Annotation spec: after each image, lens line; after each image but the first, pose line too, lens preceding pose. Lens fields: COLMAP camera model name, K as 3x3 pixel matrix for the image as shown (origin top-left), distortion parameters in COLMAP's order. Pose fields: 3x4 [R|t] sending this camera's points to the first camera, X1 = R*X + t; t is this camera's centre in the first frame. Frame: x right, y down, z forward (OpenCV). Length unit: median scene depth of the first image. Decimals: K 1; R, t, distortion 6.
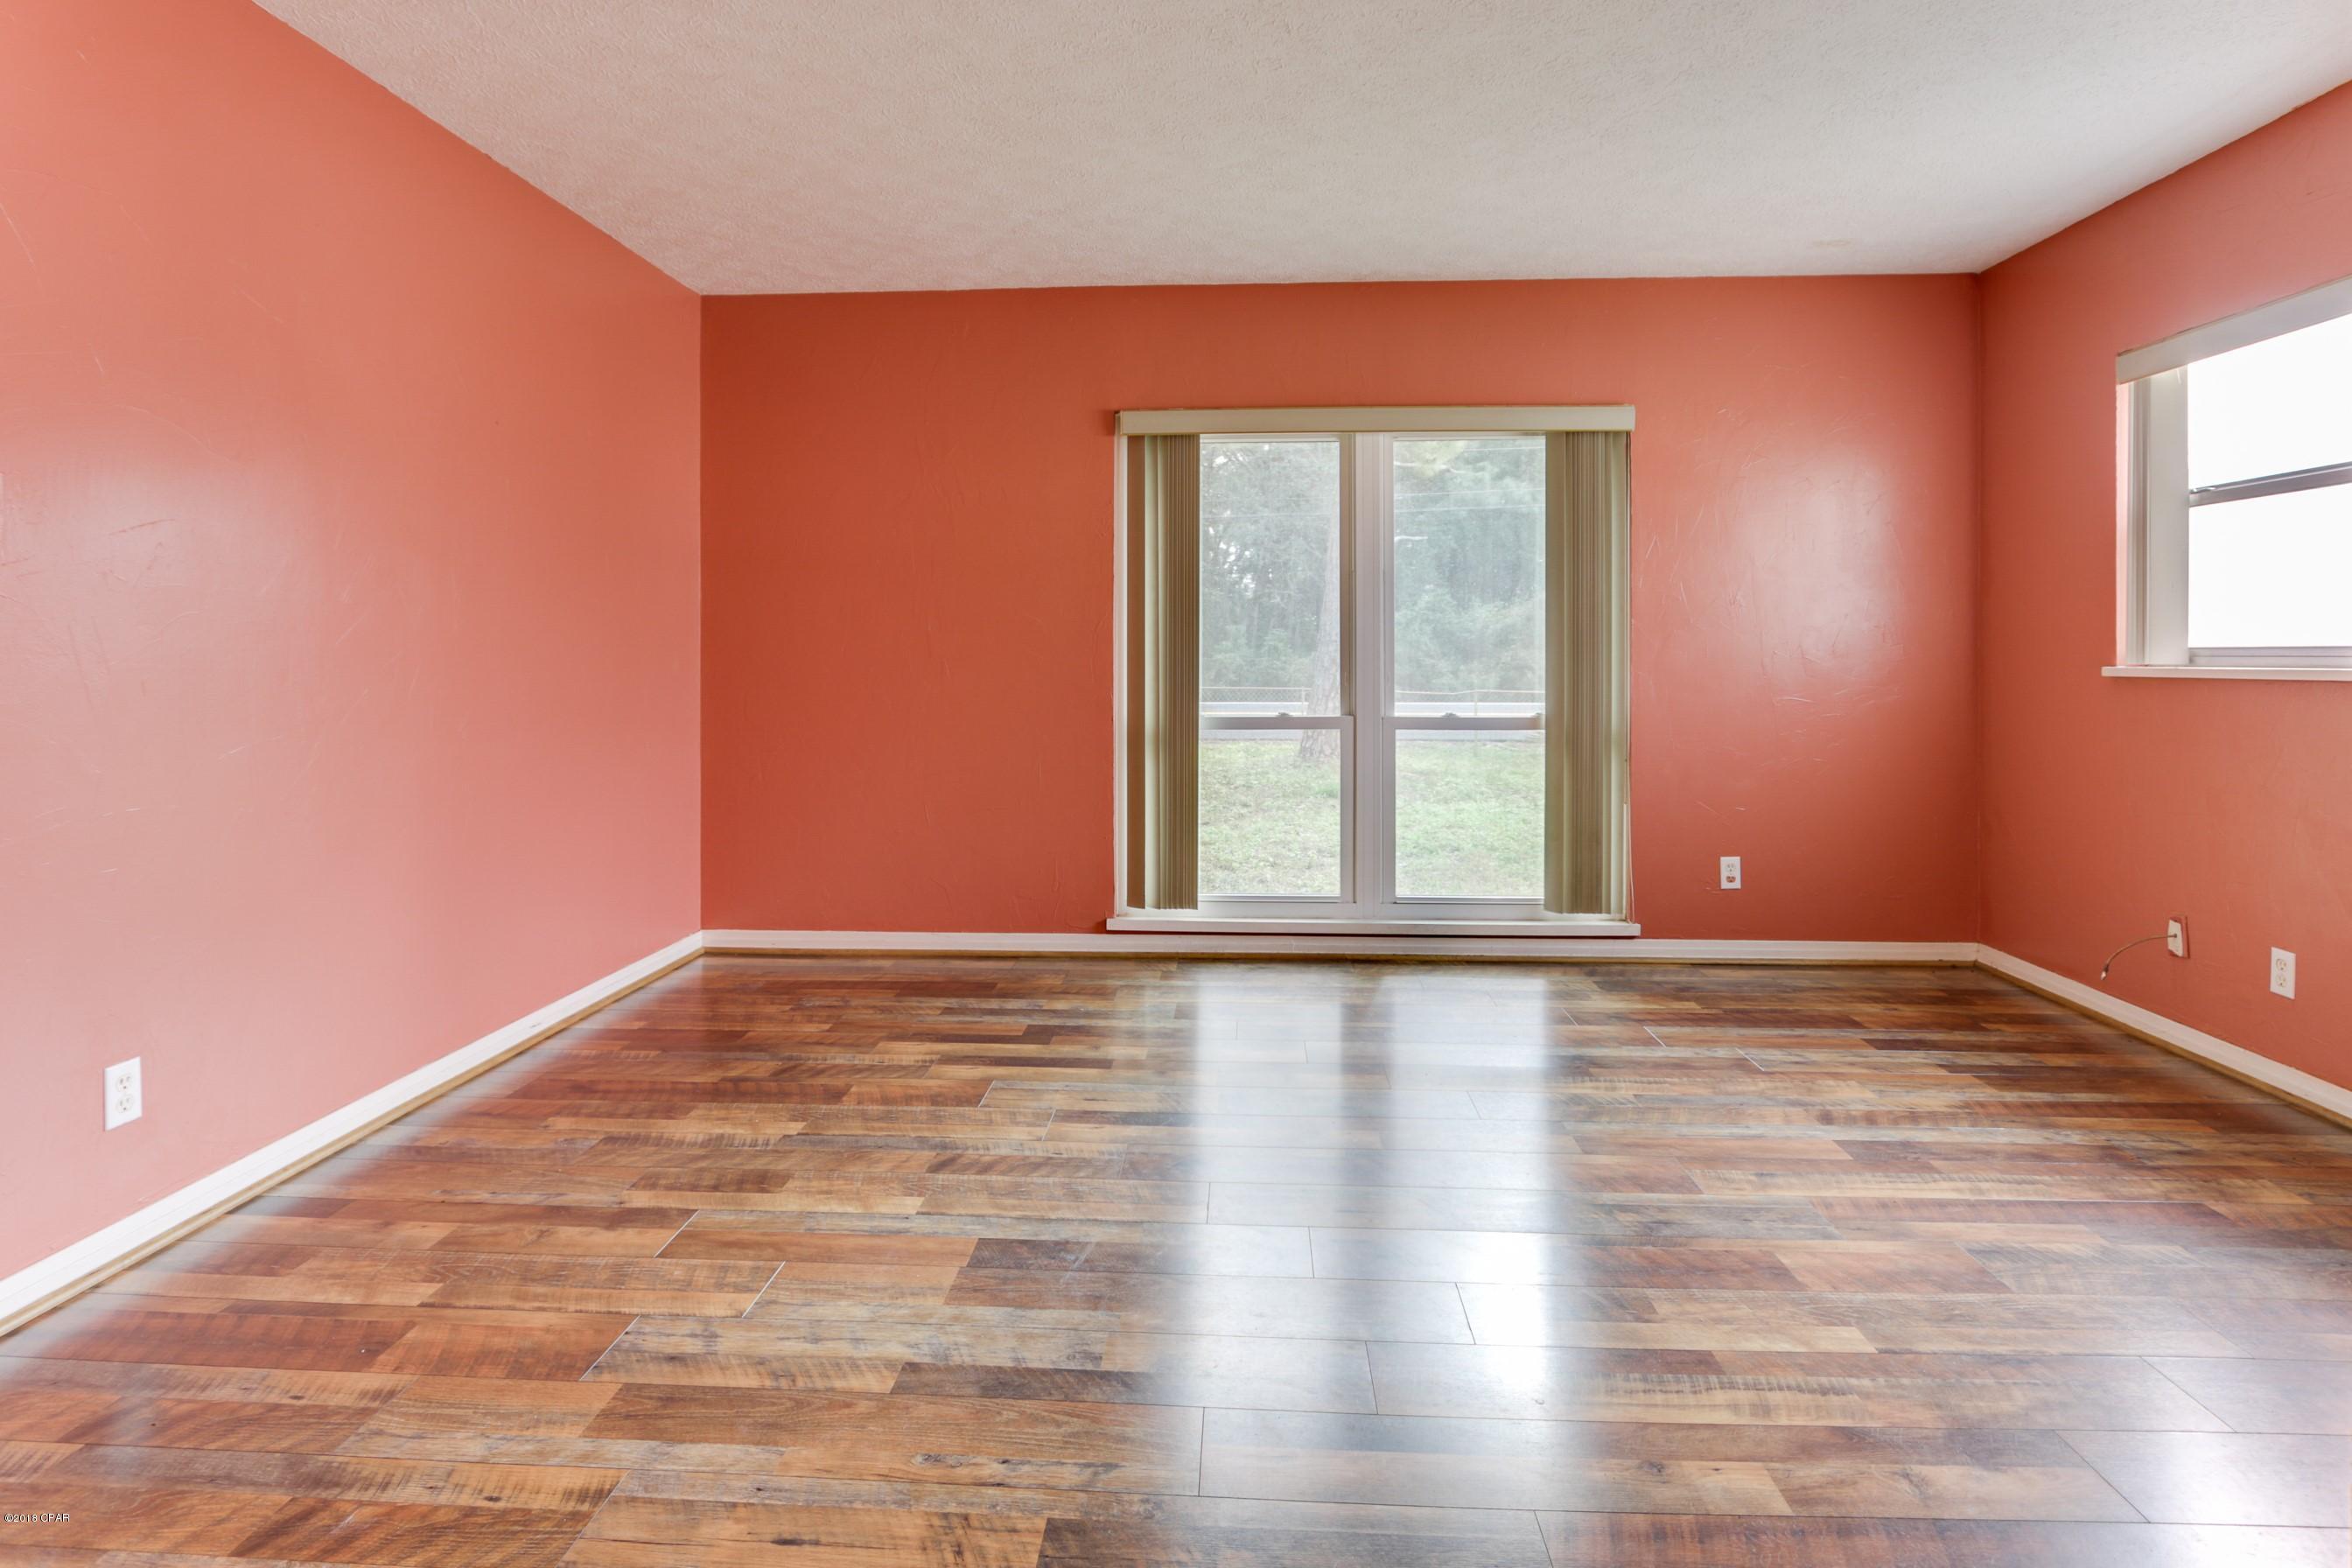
lens RADIAL K [[1221.0, 0, 1171.0], [0, 1221.0, 667.6], [0, 0, 1]] dist [-0.016424, 0.000010]
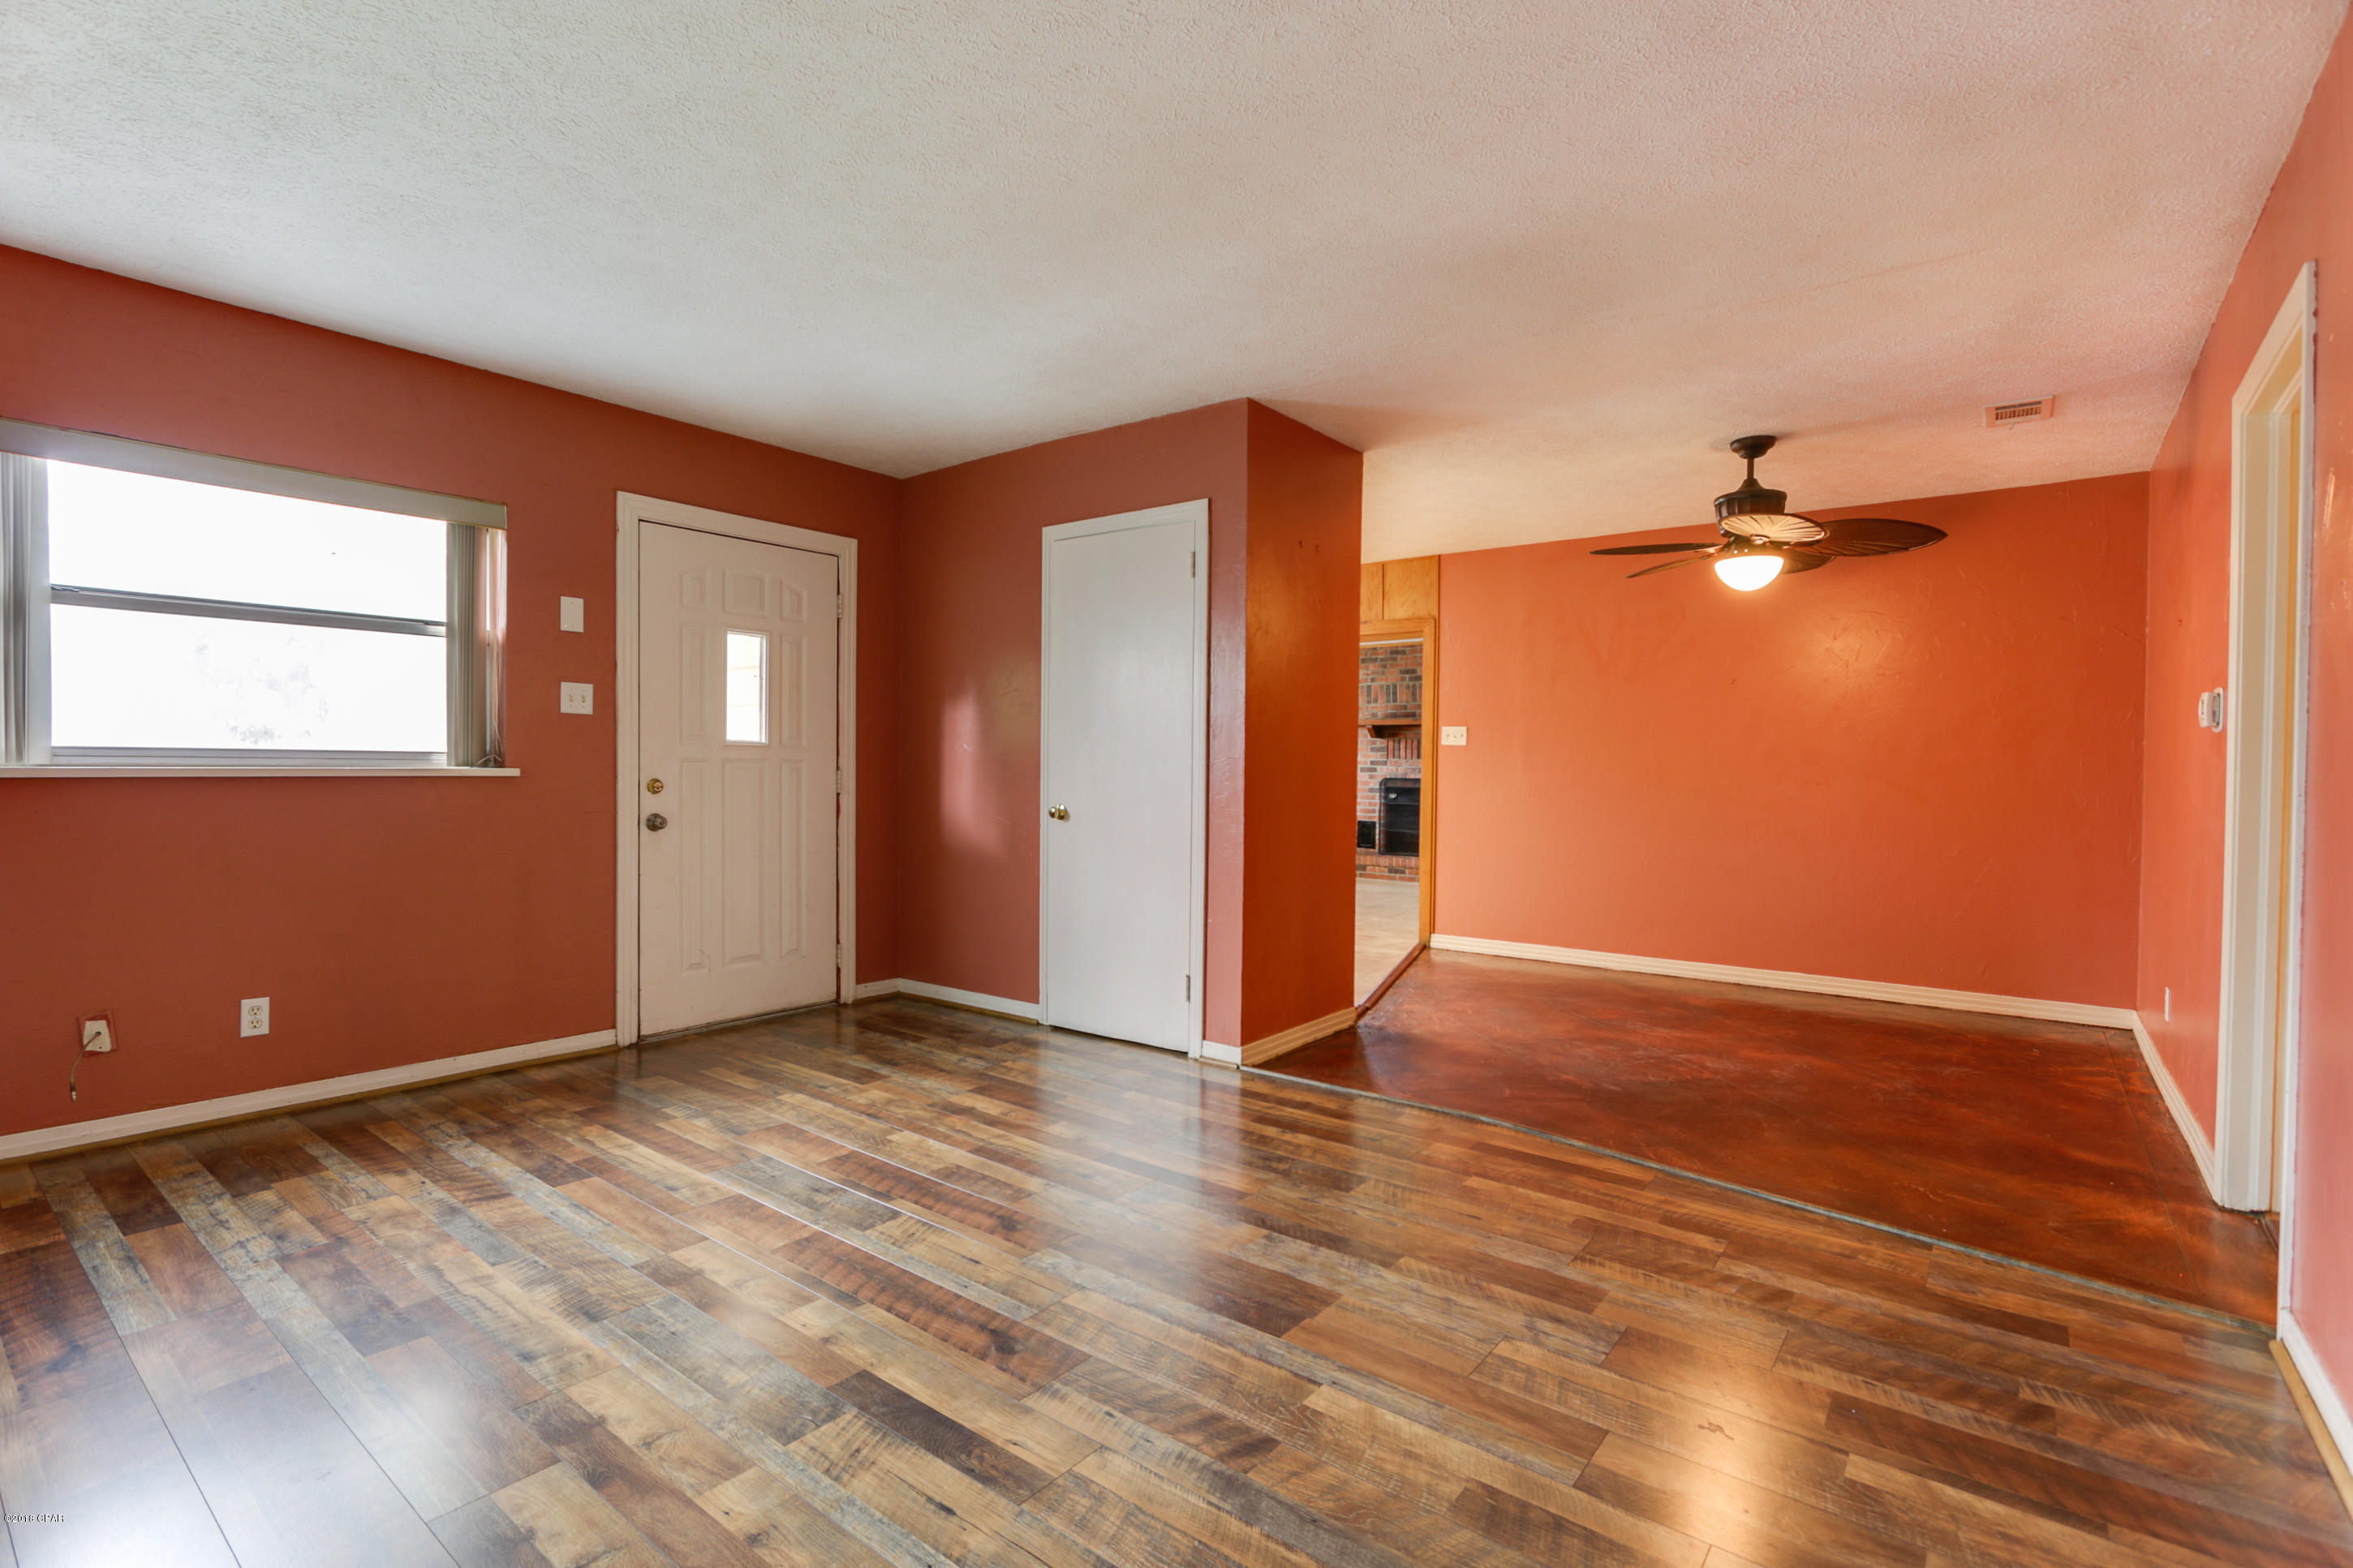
lens RADIAL K [[1083.7, 0, 1156.8], [0, 1083.7, 788.5], [0, 0, 1]] dist [-0.013249, -0.000166]
pose [[-0.819814, -0.018947, 0.572316, -0.569611], [-0.005657, 0.999672, 0.024992, -0.013608], [-0.572602, 0.017252, -0.819652, 1.751327]]
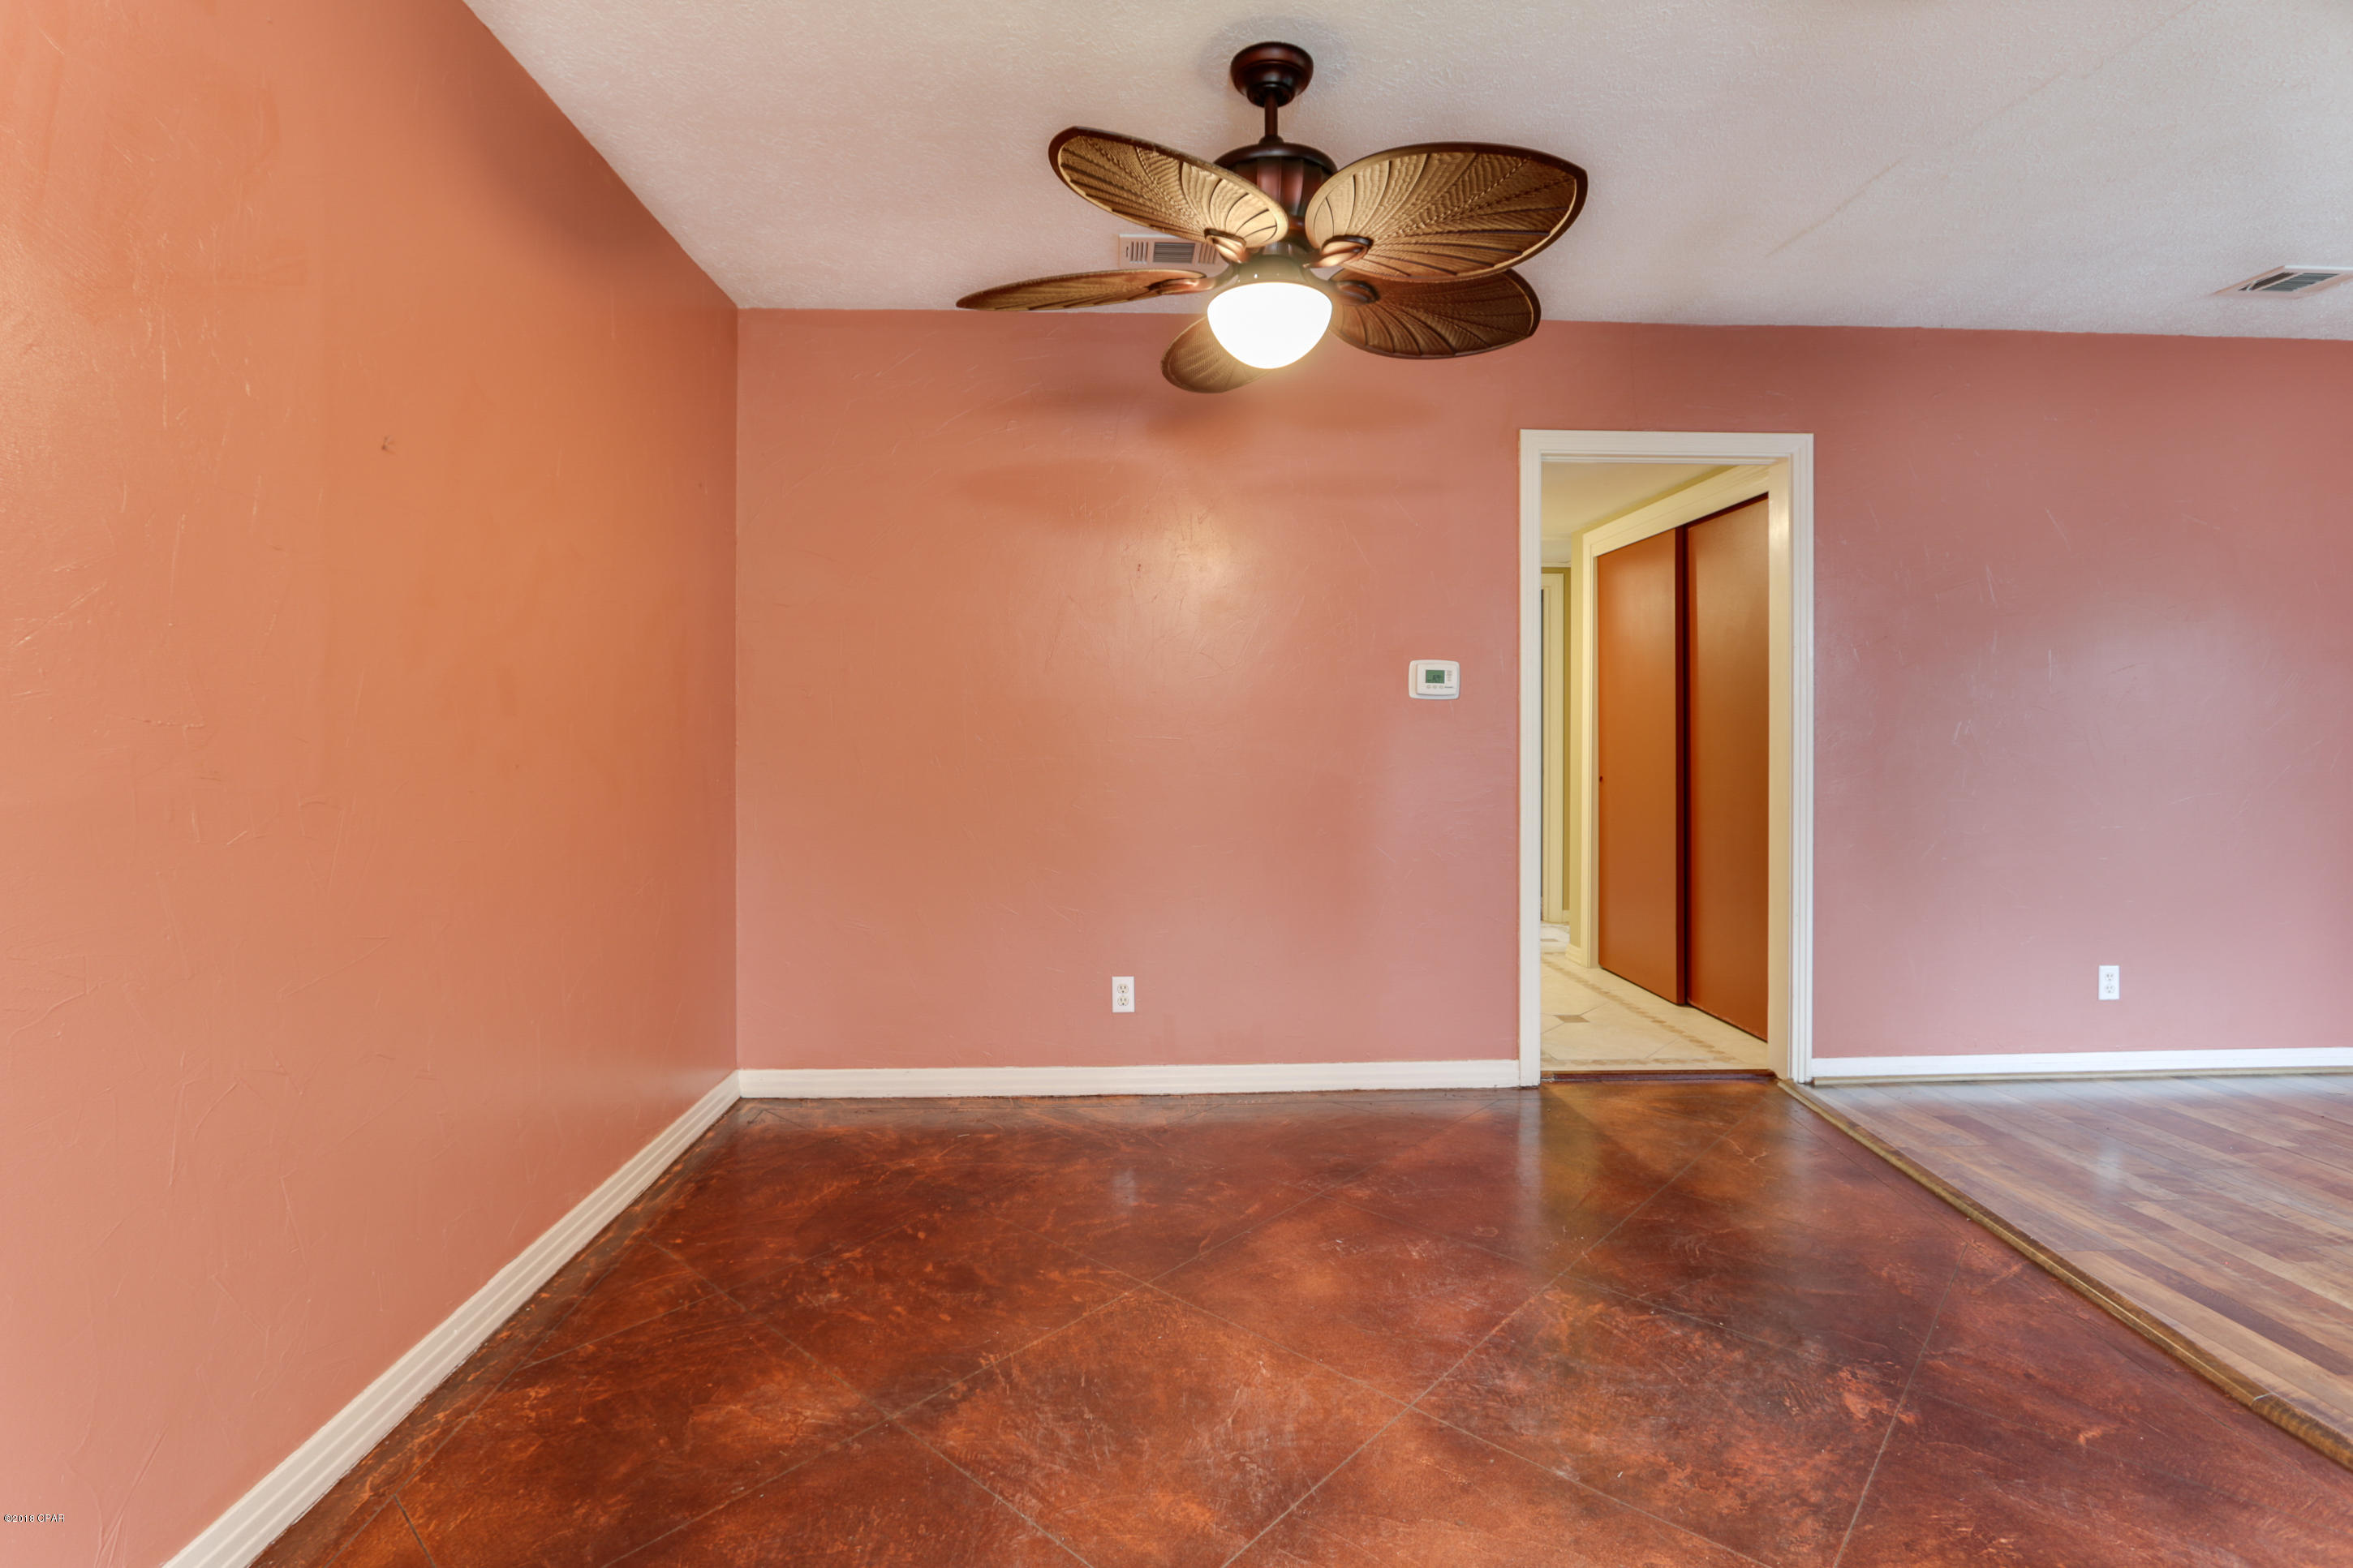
lens RADIAL K [[1113.7, 0, 1170.8], [0, 1113.7, 733.8], [0, 0, 1]] dist [-0.012315, 0.000344]
pose [[0.109275, -0.000516, -0.994011, 0.585852], [-0.011887, 0.999928, -0.001826, -0.000612], [0.993941, 0.012015, 0.109261, -0.550889]]
